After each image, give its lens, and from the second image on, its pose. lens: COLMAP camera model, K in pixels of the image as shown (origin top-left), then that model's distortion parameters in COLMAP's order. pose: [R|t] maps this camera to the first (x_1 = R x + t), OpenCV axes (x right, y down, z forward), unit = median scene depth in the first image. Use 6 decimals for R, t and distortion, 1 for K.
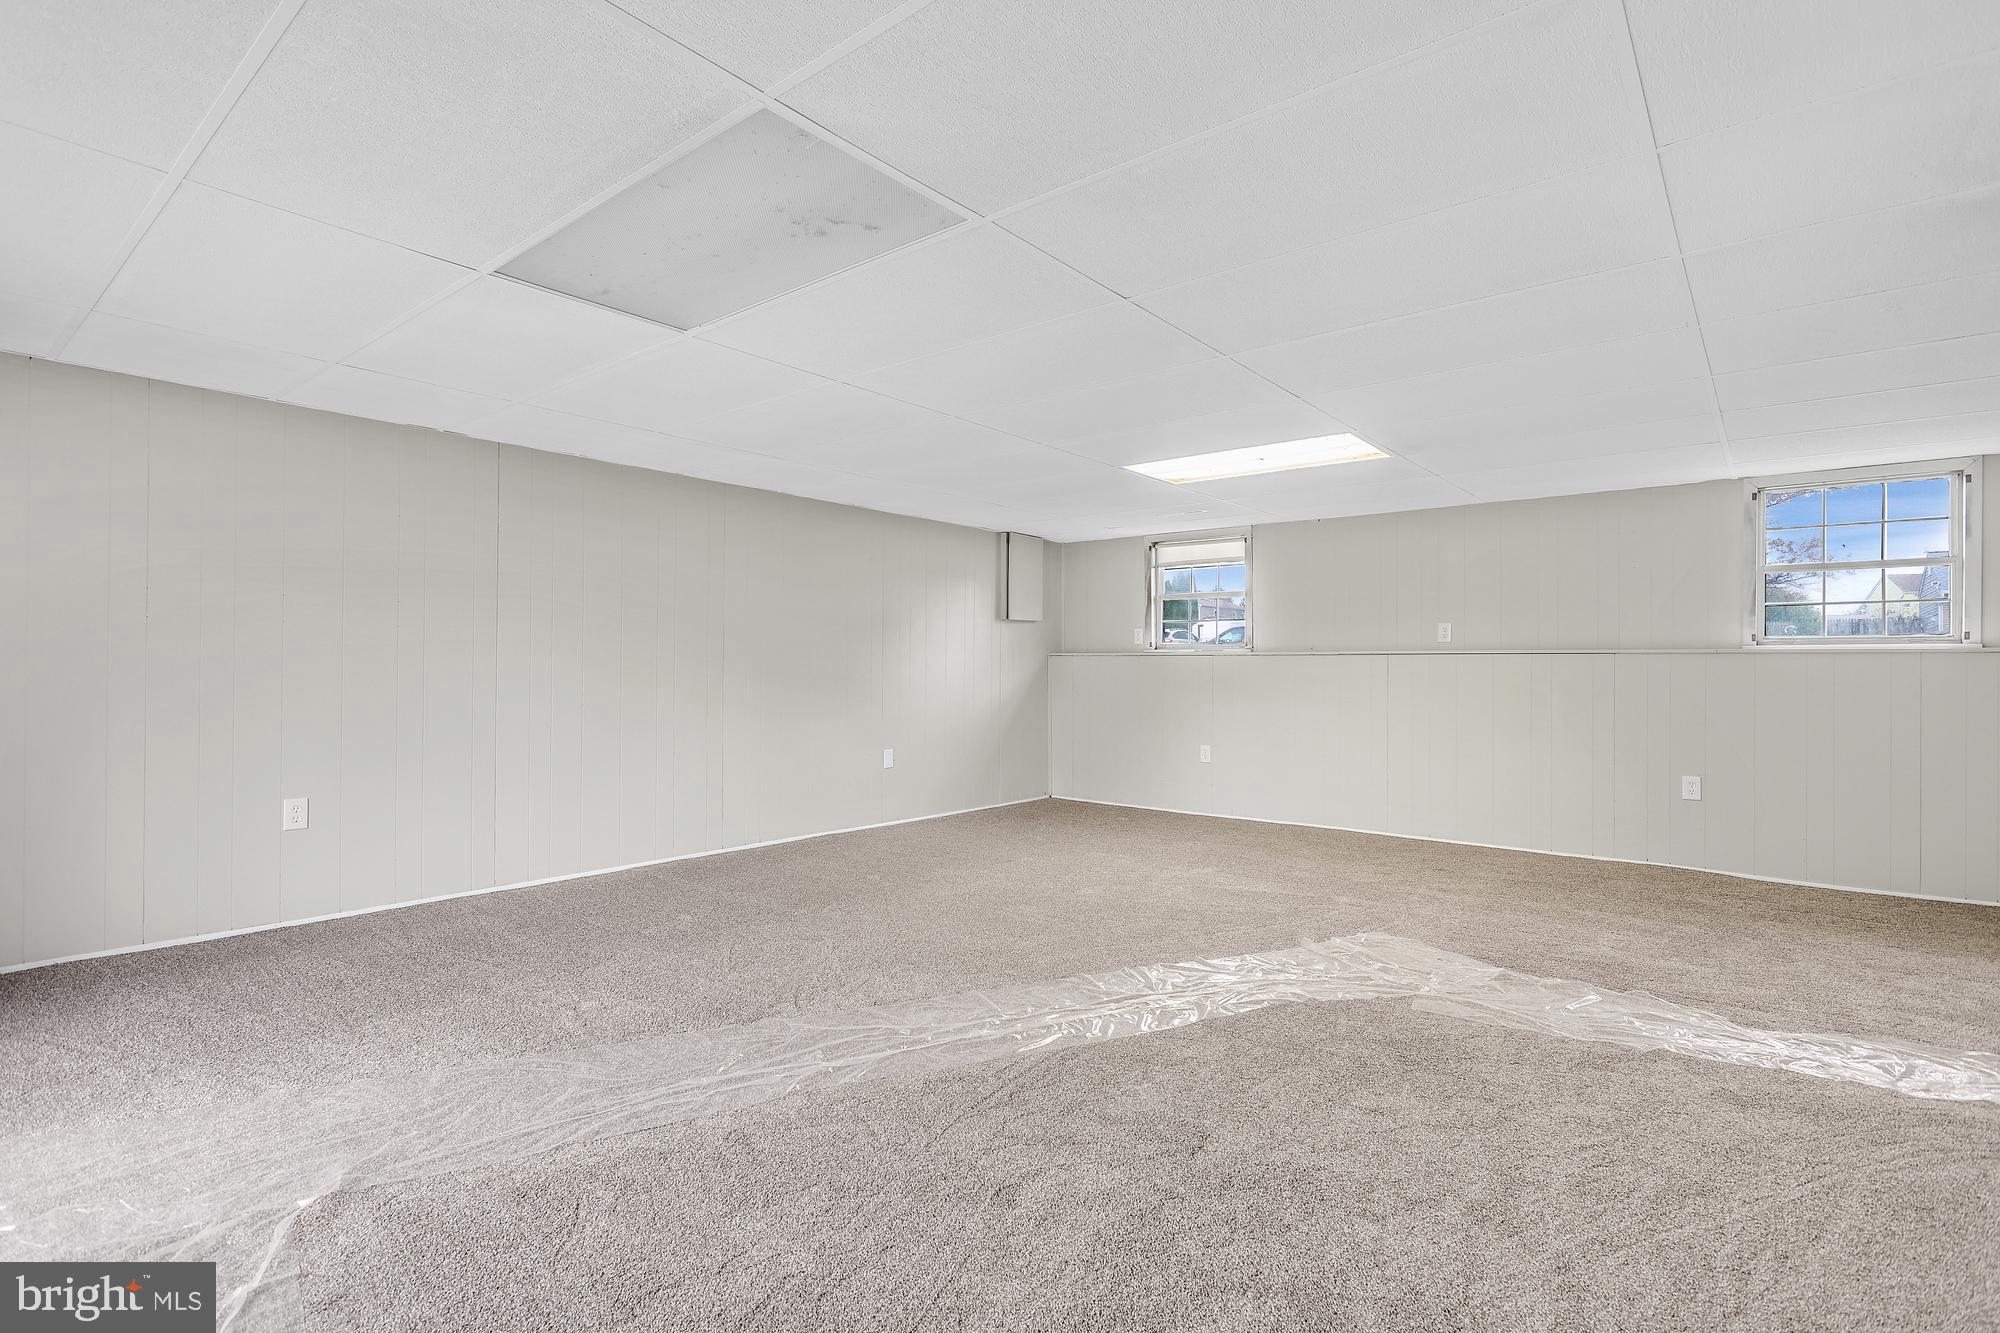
lens RADIAL K [[947.7, 0, 1001.3], [0, 947.7, 669.4], [0, 0, 1]] dist [-0.000525, 0.000451]
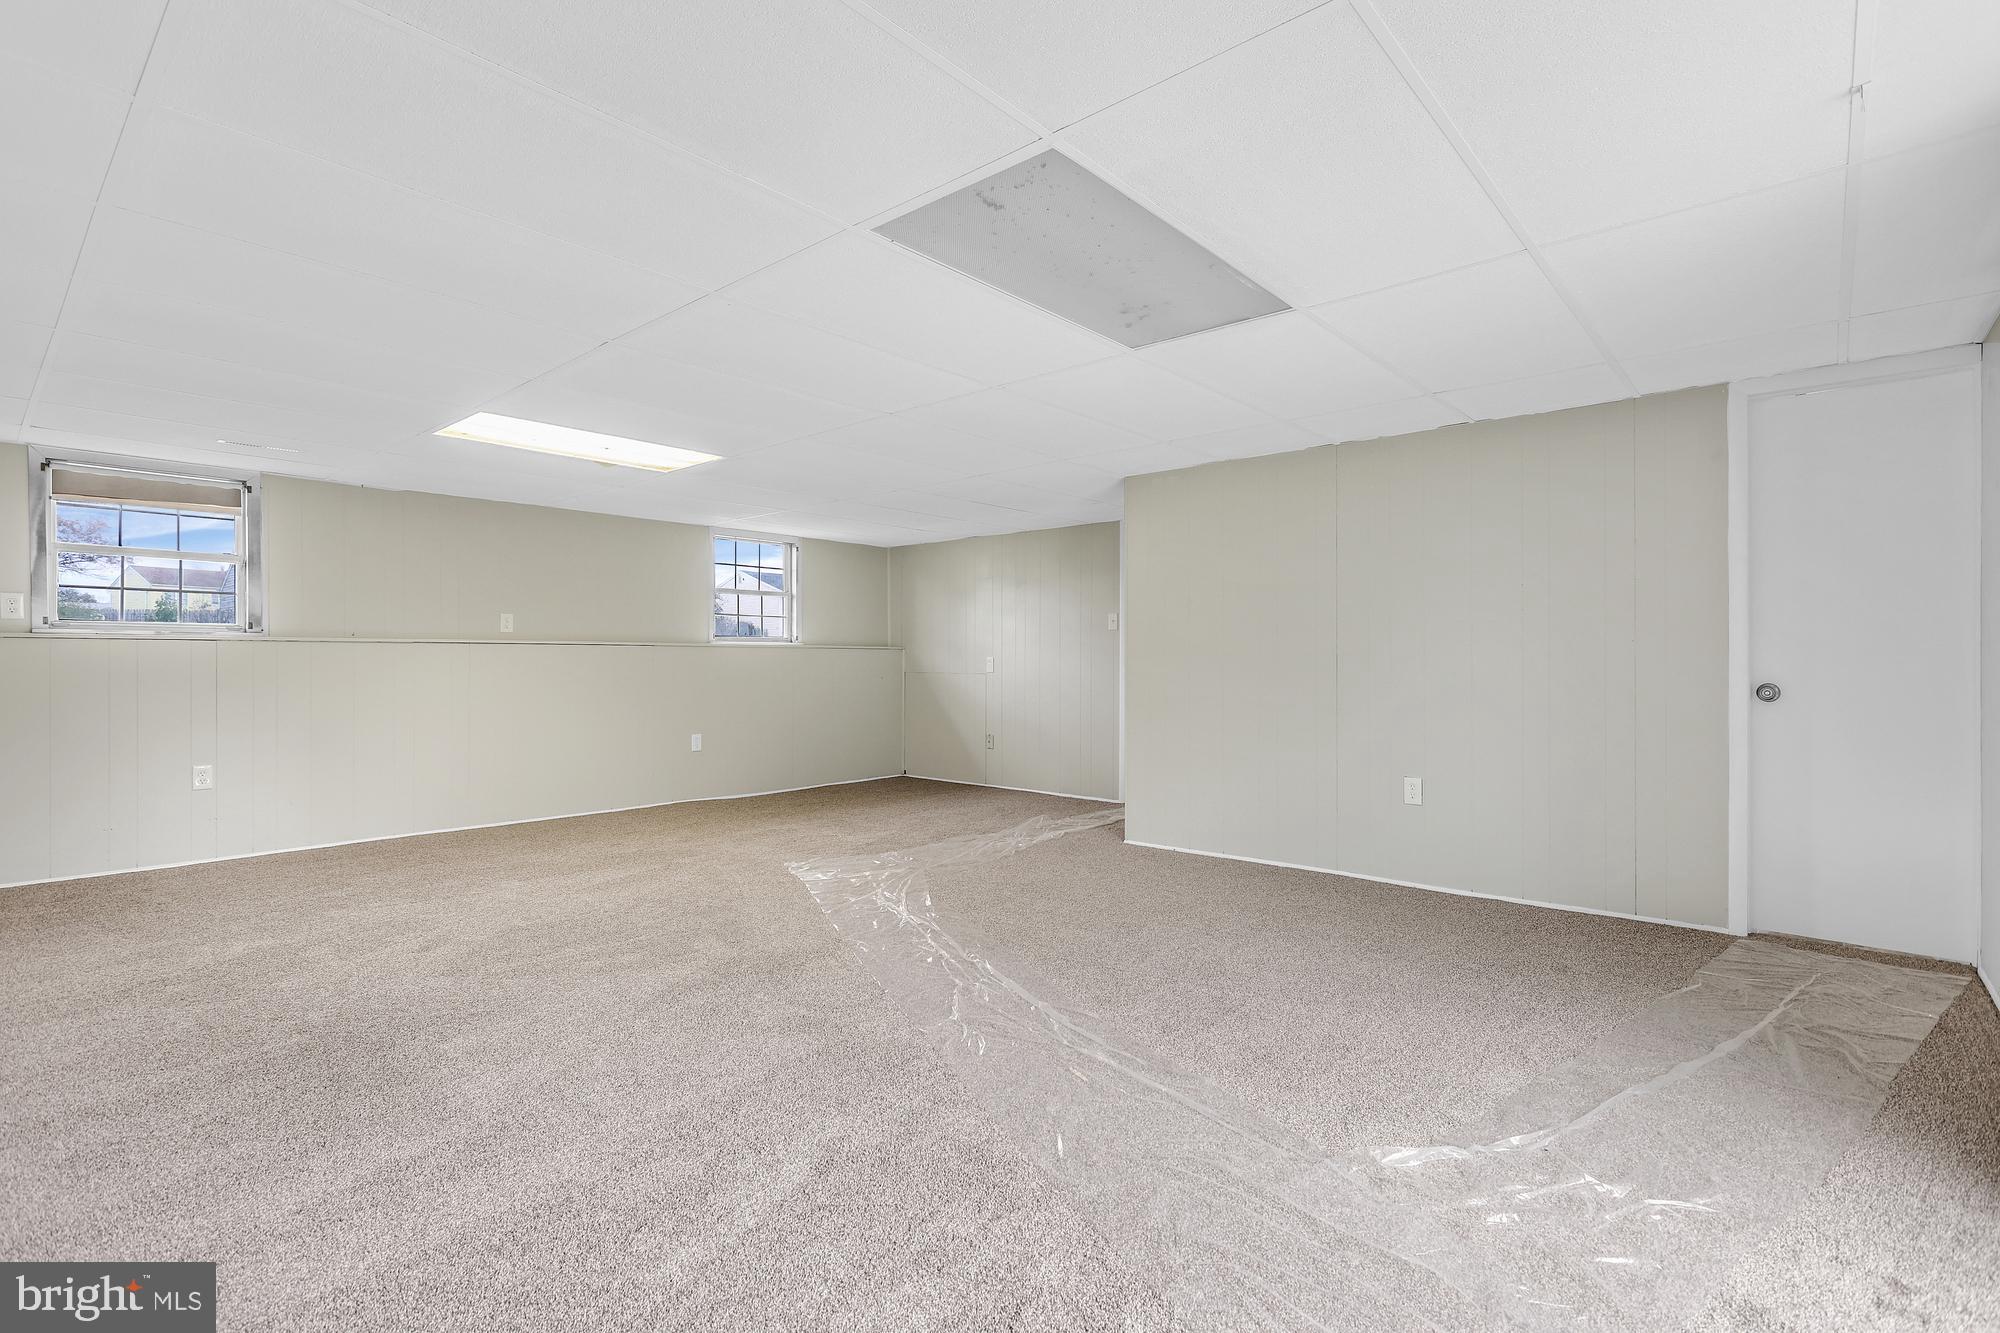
lens RADIAL K [[944.7, 0, 997.3], [0, 944.7, 660.1], [0, 0, 1]] dist [-0.002873, 0.000835]
pose [[0.029977, -0.006477, 0.999530, -0.478777], [0.000935, 0.999979, 0.006452, -0.003829], [-0.999550, 0.000741, 0.029983, 0.379067]]
